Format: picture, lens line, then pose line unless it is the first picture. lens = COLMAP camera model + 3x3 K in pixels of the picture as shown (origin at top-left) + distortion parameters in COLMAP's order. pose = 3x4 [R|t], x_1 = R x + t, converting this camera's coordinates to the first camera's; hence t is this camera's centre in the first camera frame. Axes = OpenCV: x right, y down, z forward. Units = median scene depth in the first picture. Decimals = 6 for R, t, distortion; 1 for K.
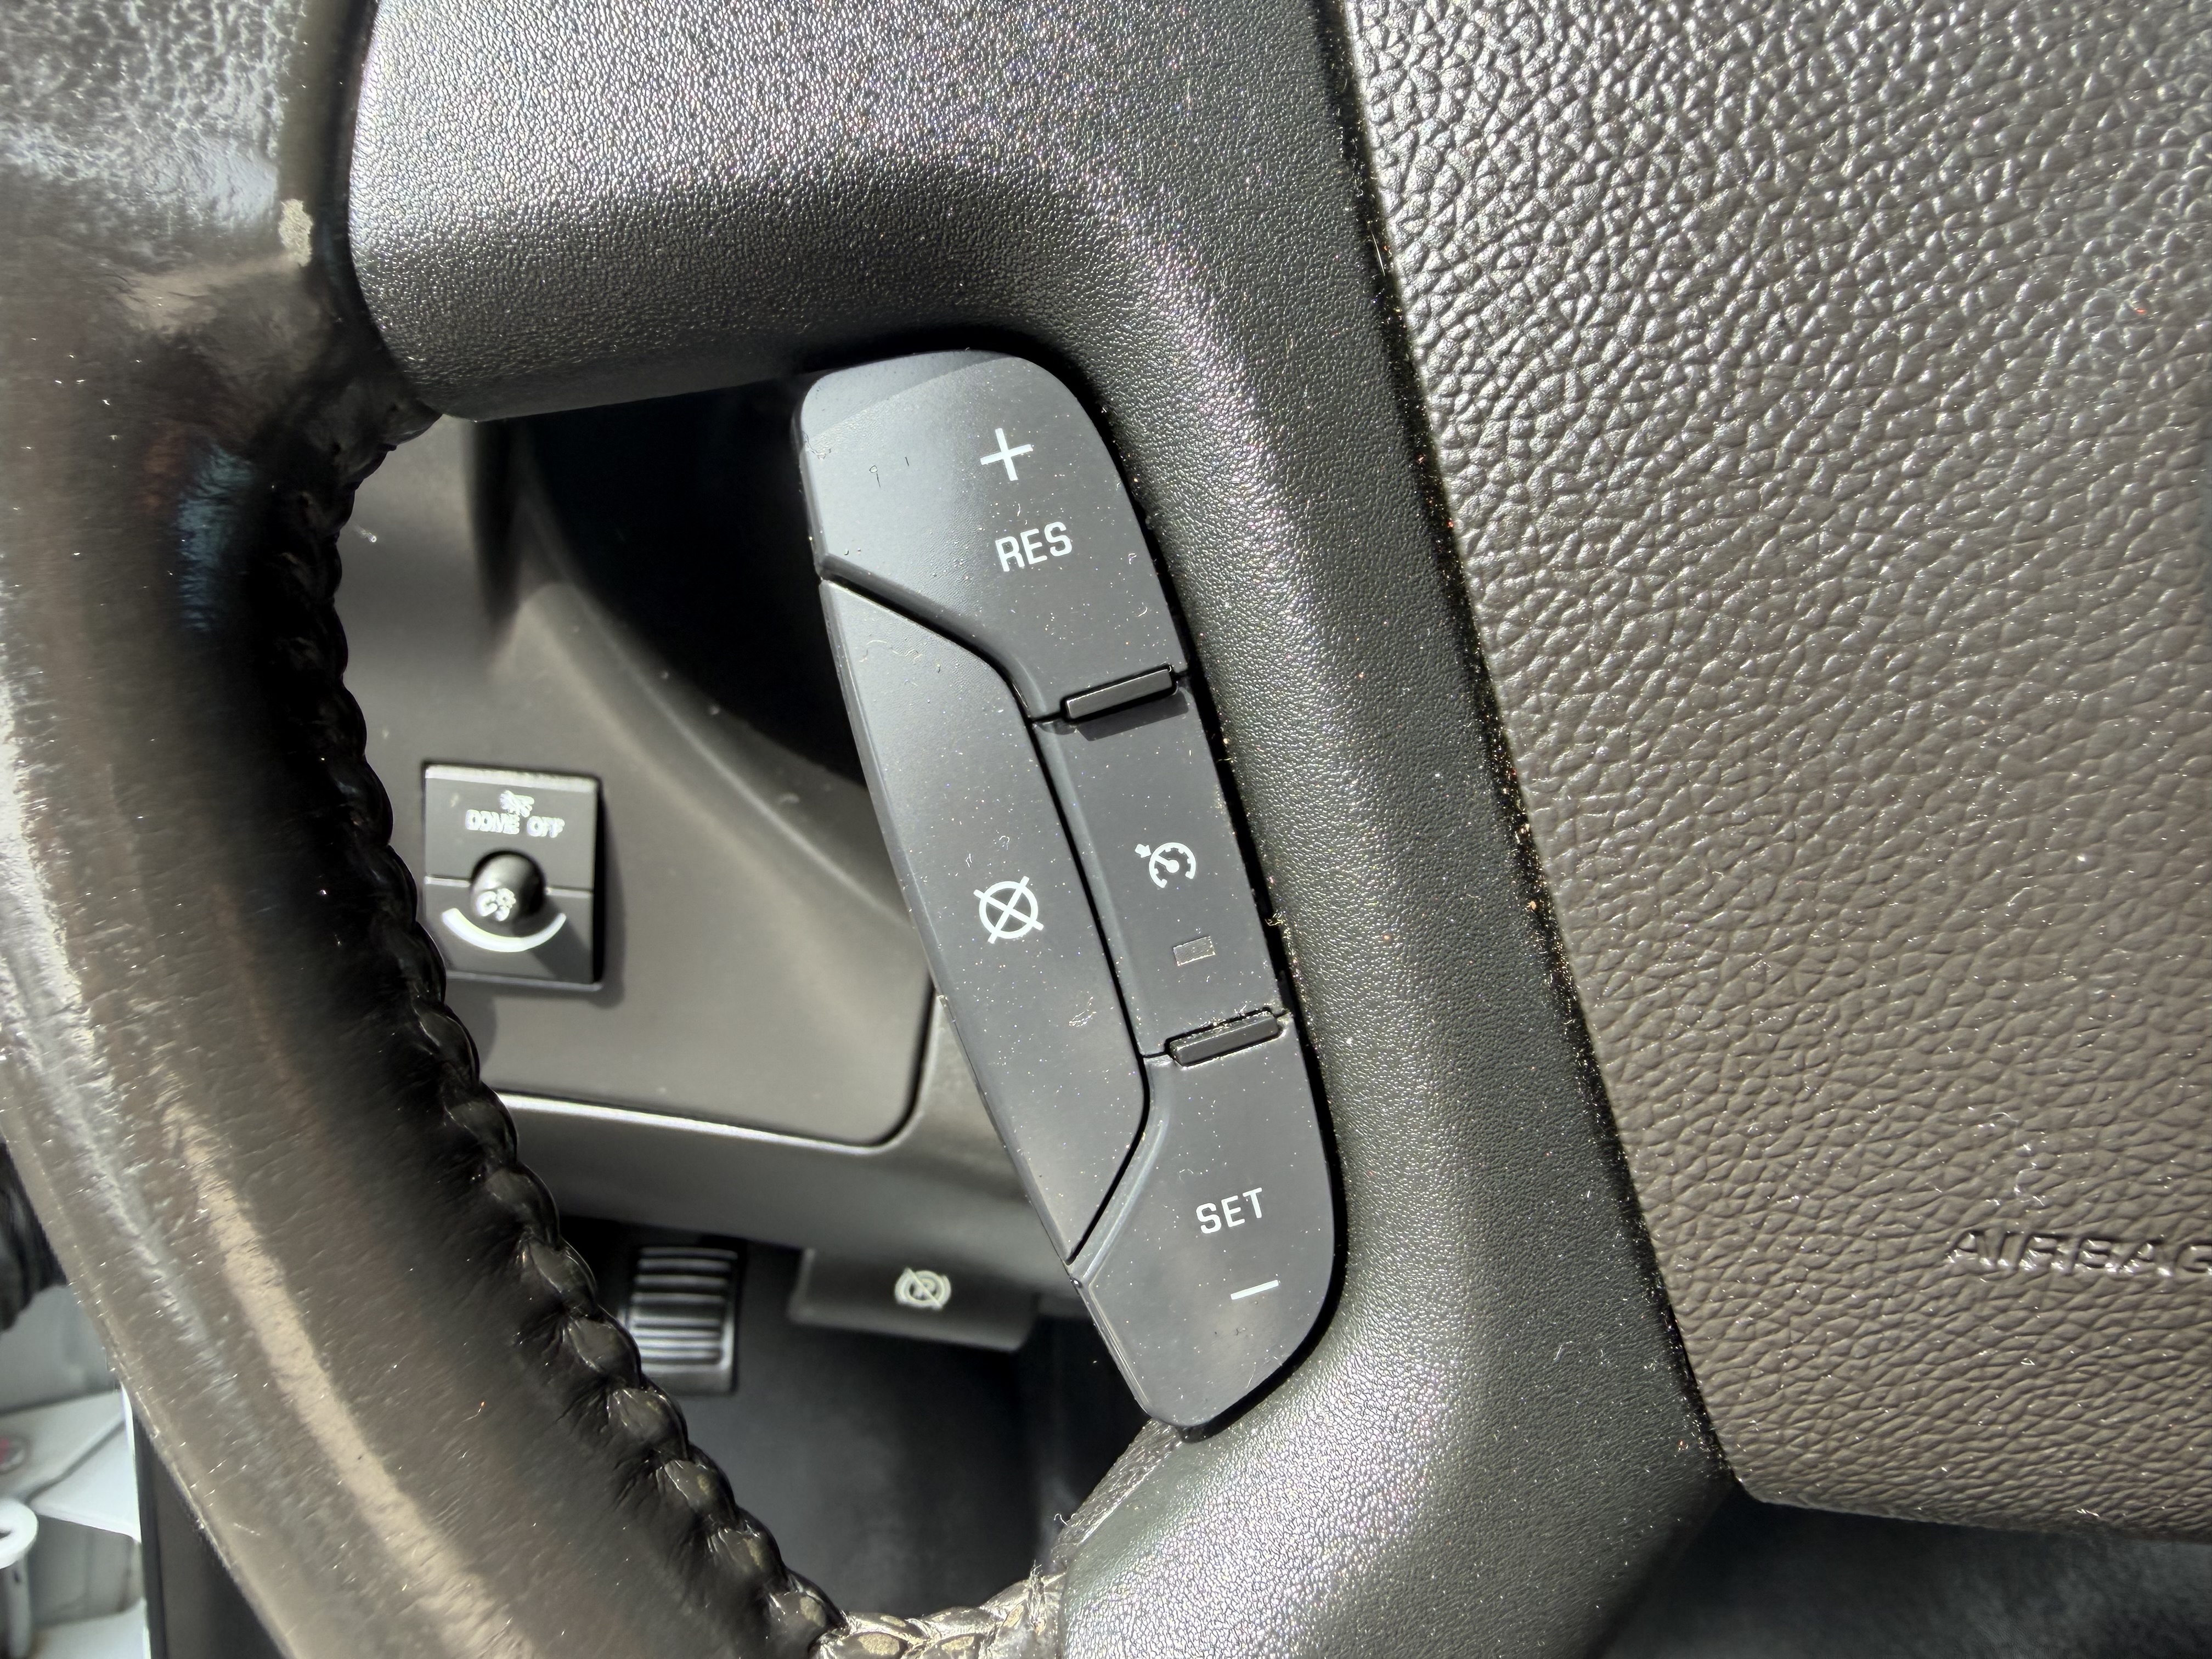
lens RADIAL K [[2337.7, 0, 1106.0], [0, 2337.7, 829.5], [0, 0, 1]] dist [0.042551, -0.007925]
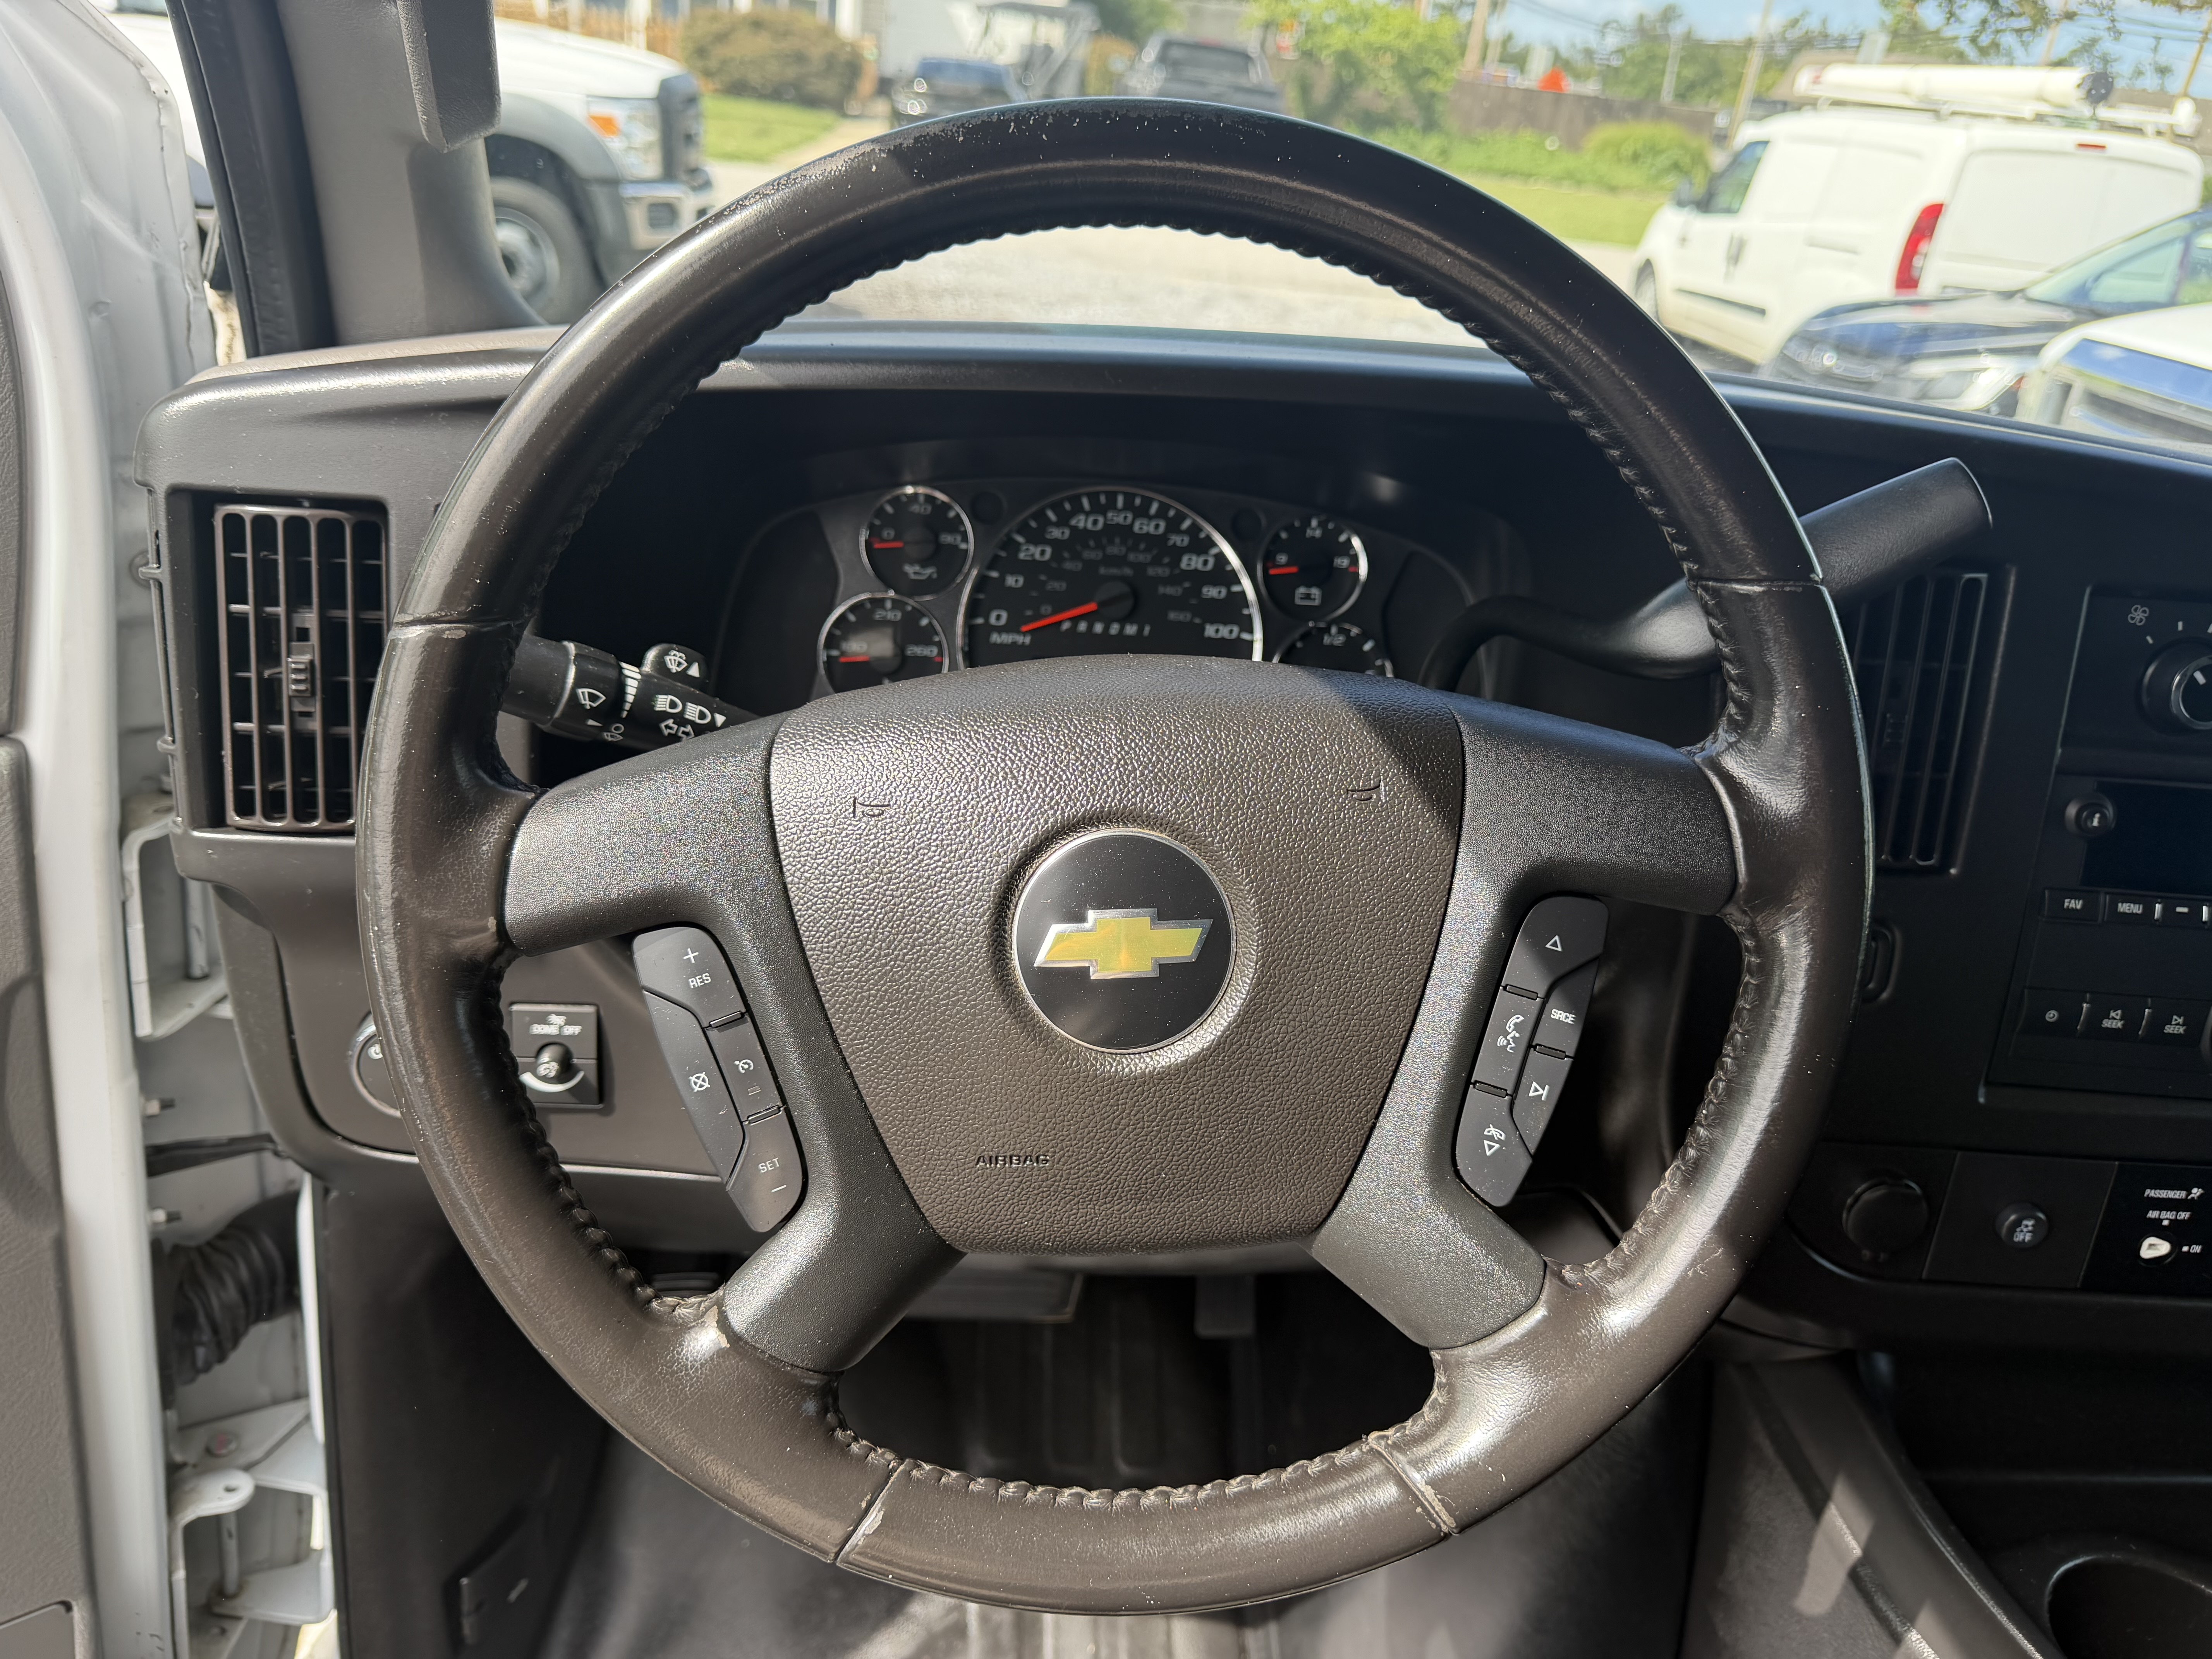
lens RADIAL K [[1609.2, 0, 1106.0], [0, 1609.2, 829.5], [0, 0, 1]] dist [0.046490, -0.085573]
pose [[0.995236, -0.051988, 0.082480, 0.372987], [0.058583, 0.995099, -0.079659, -0.110155], [-0.077935, 0.084112, 0.993404, -1.437146]]
